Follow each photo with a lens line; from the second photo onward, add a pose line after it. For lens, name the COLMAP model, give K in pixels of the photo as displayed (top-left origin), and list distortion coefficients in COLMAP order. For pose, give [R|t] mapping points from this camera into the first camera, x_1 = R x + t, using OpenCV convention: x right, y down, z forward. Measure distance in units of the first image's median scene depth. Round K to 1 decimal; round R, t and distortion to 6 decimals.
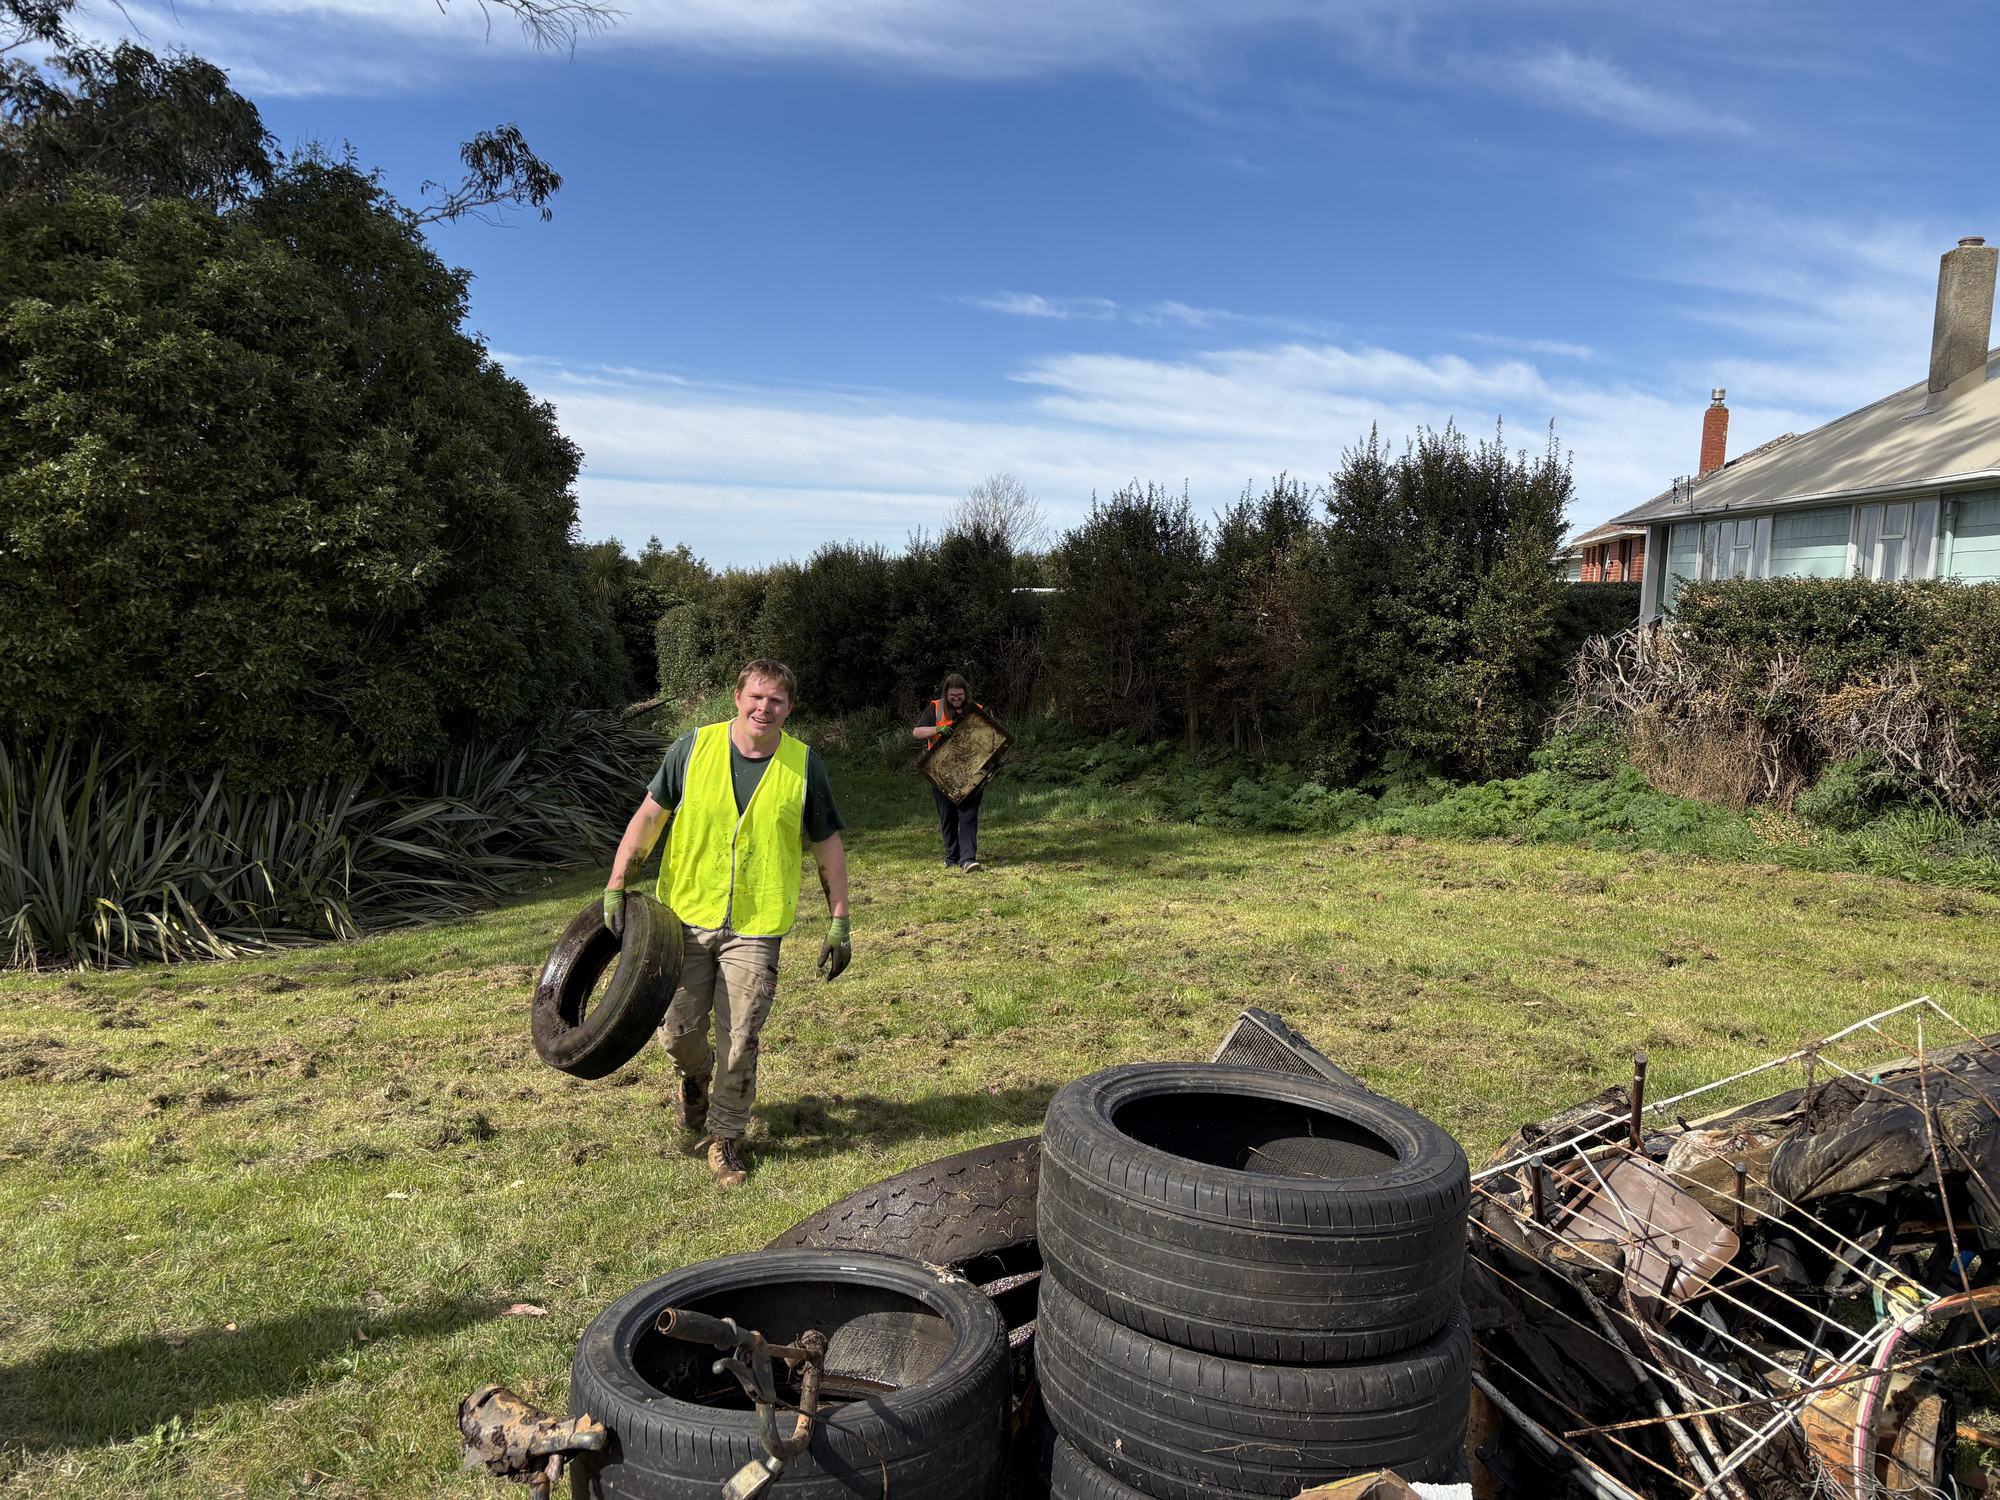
lens RADIAL K [[1504.9, 0, 997.0], [0, 1504.9, 756.7], [0, 0, 1]] dist [0.058141, -0.055230]
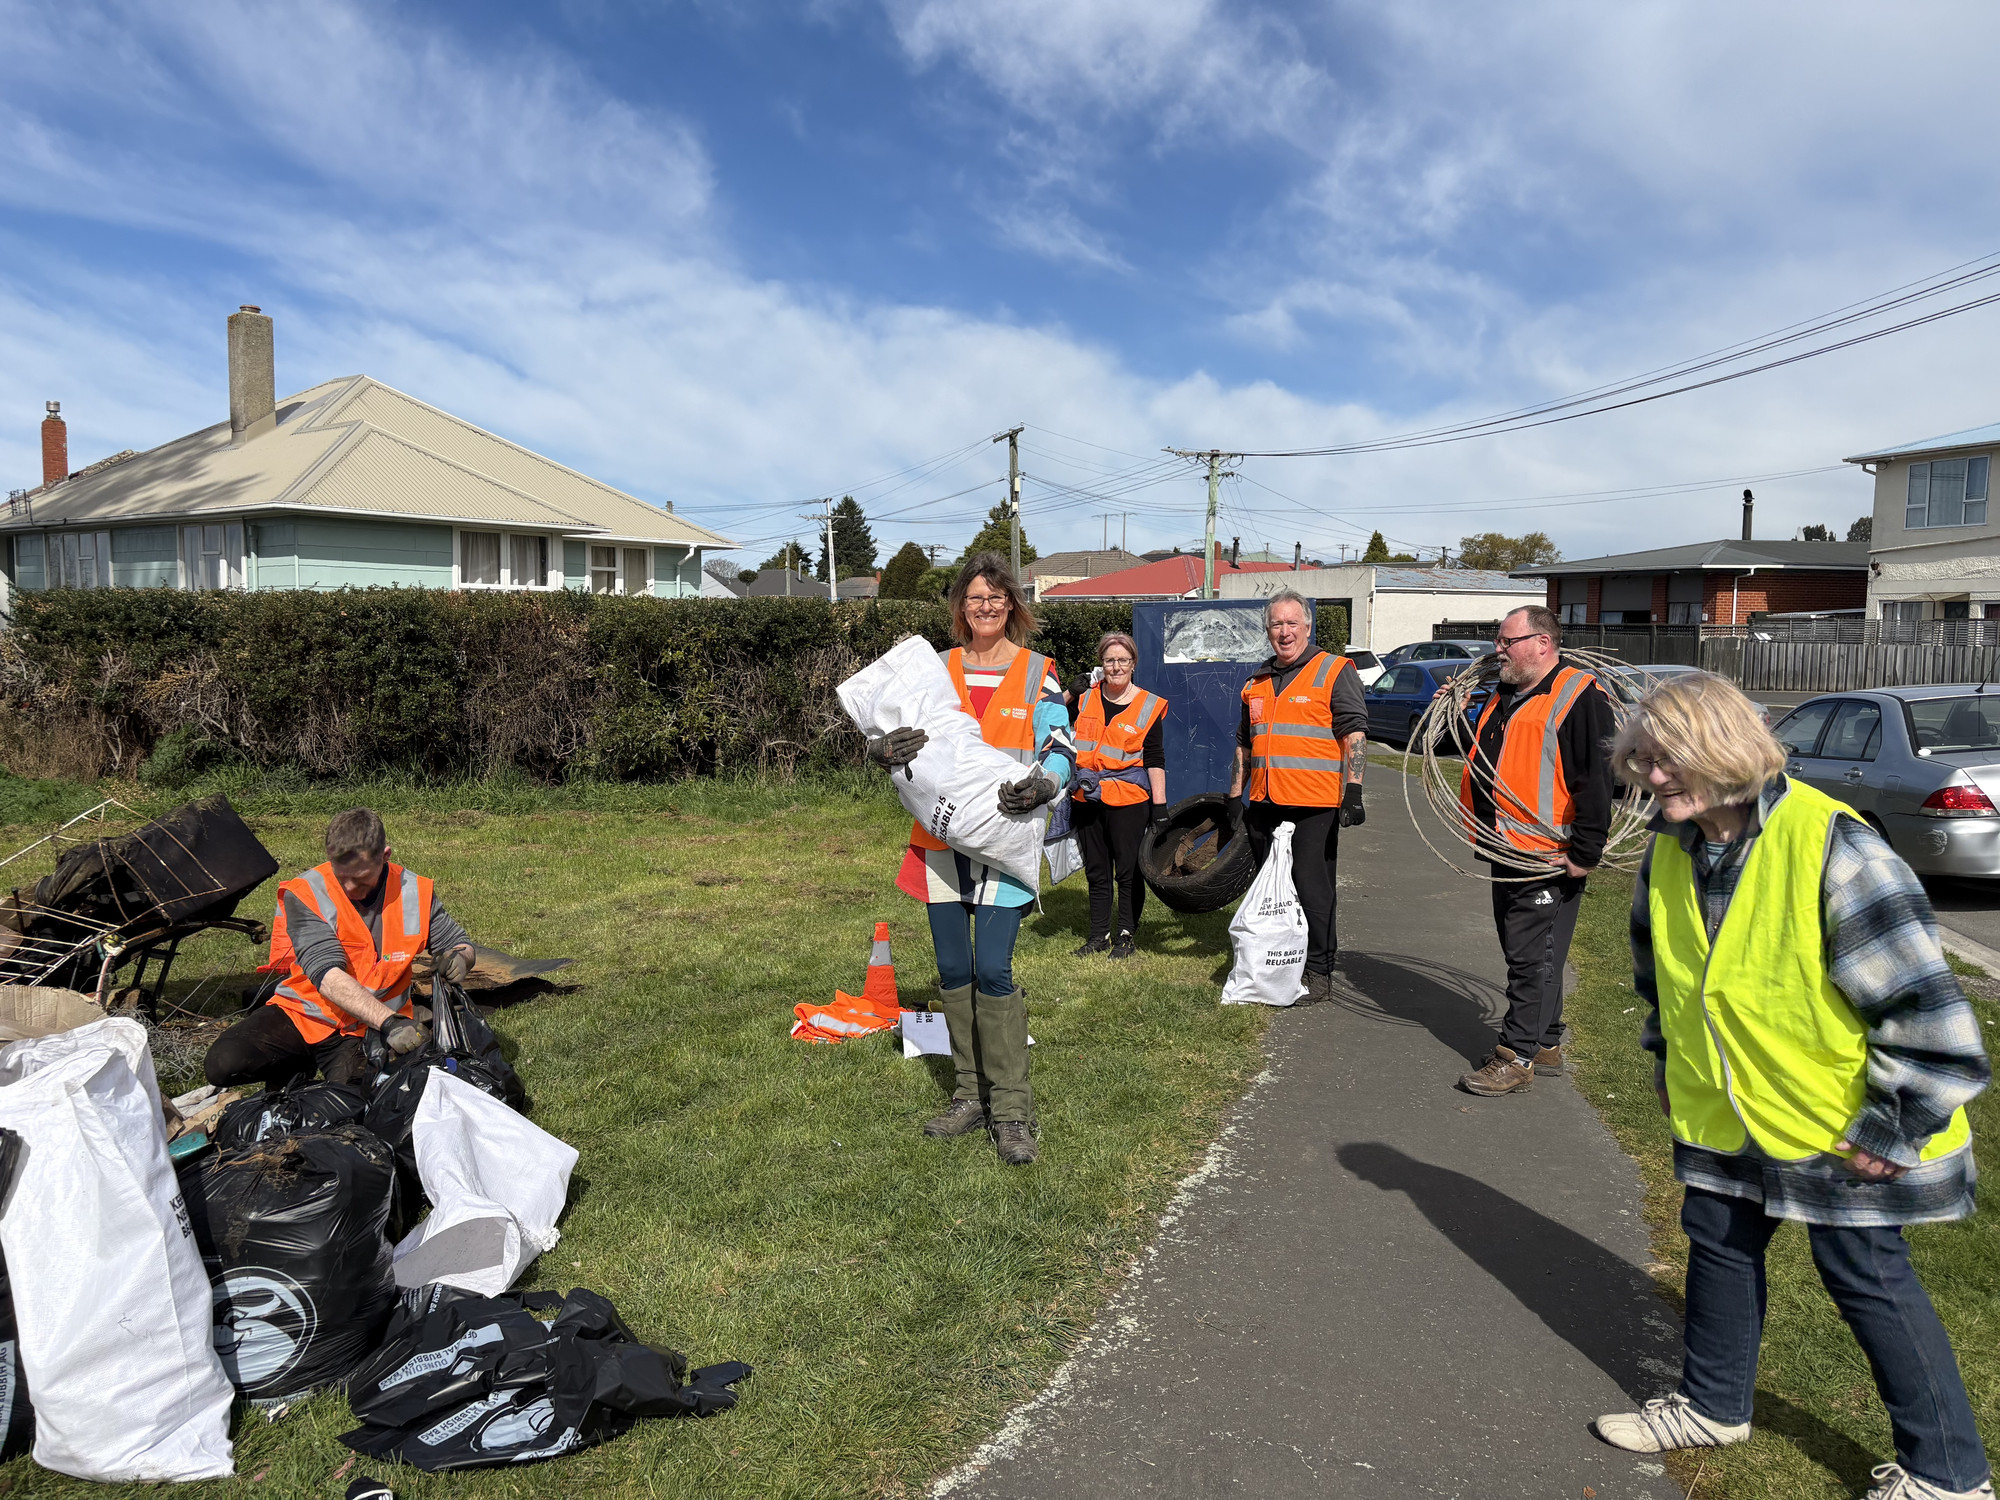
lens RADIAL K [[1504.9, 0, 1006.7], [0, 1504.9, 752.9], [0, 0, 1]] dist [0.058141, -0.055230]
pose [[0.560858, -0.094431, 0.822509, -0.089649], [0.101015, 0.993857, 0.045222, 0.030416], [-0.821726, 0.057723, 0.566951, -0.265894]]
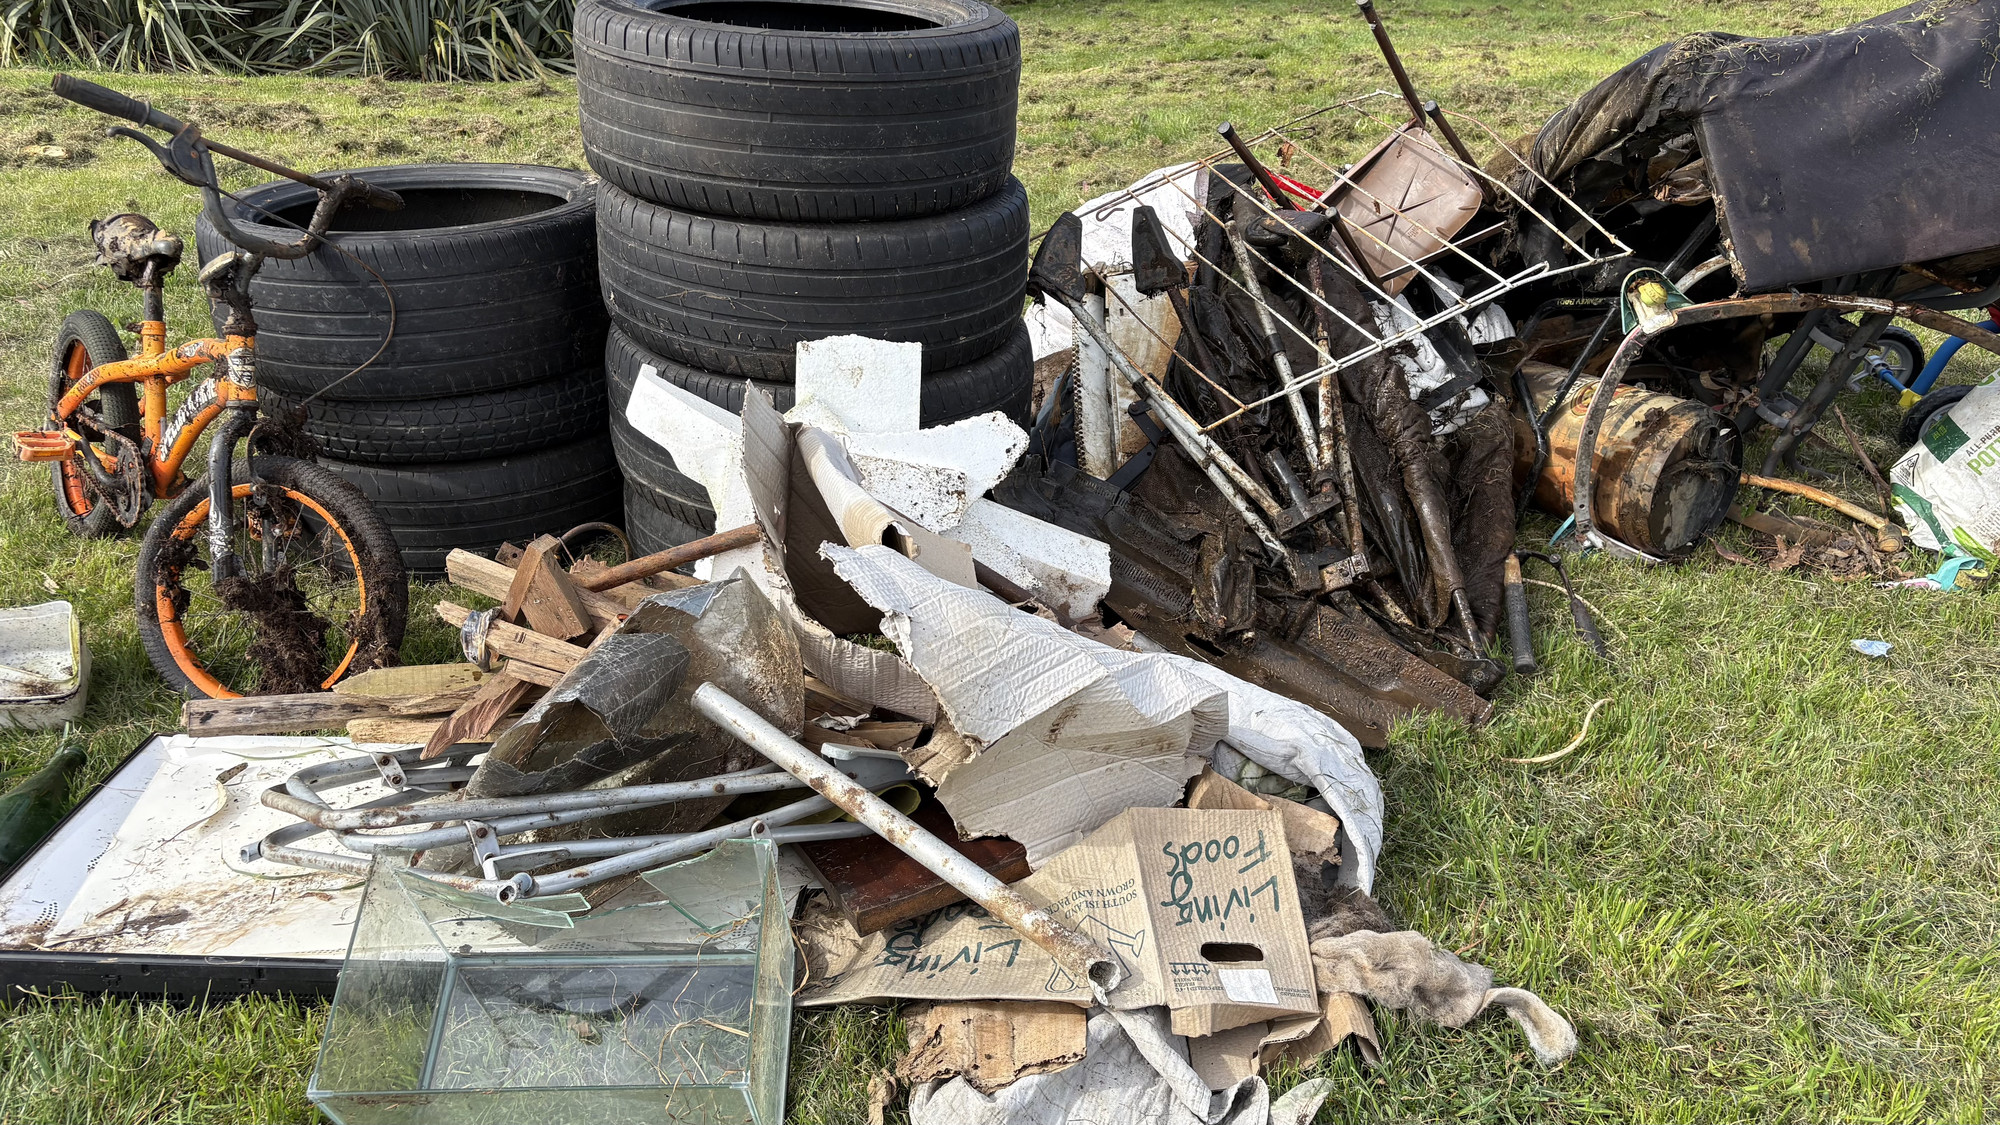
lens RADIAL K [[1499.3, 0, 988.1], [0, 1499.3, 559.9], [0, 0, 1]] dist [0.048802, -0.044621]
pose [[0.958003, 0.113836, -0.263195, 0.110672], [-0.007387, 0.927321, 0.374195, 0.040715], [0.286663, -0.356536, 0.889217, 0.014947]]
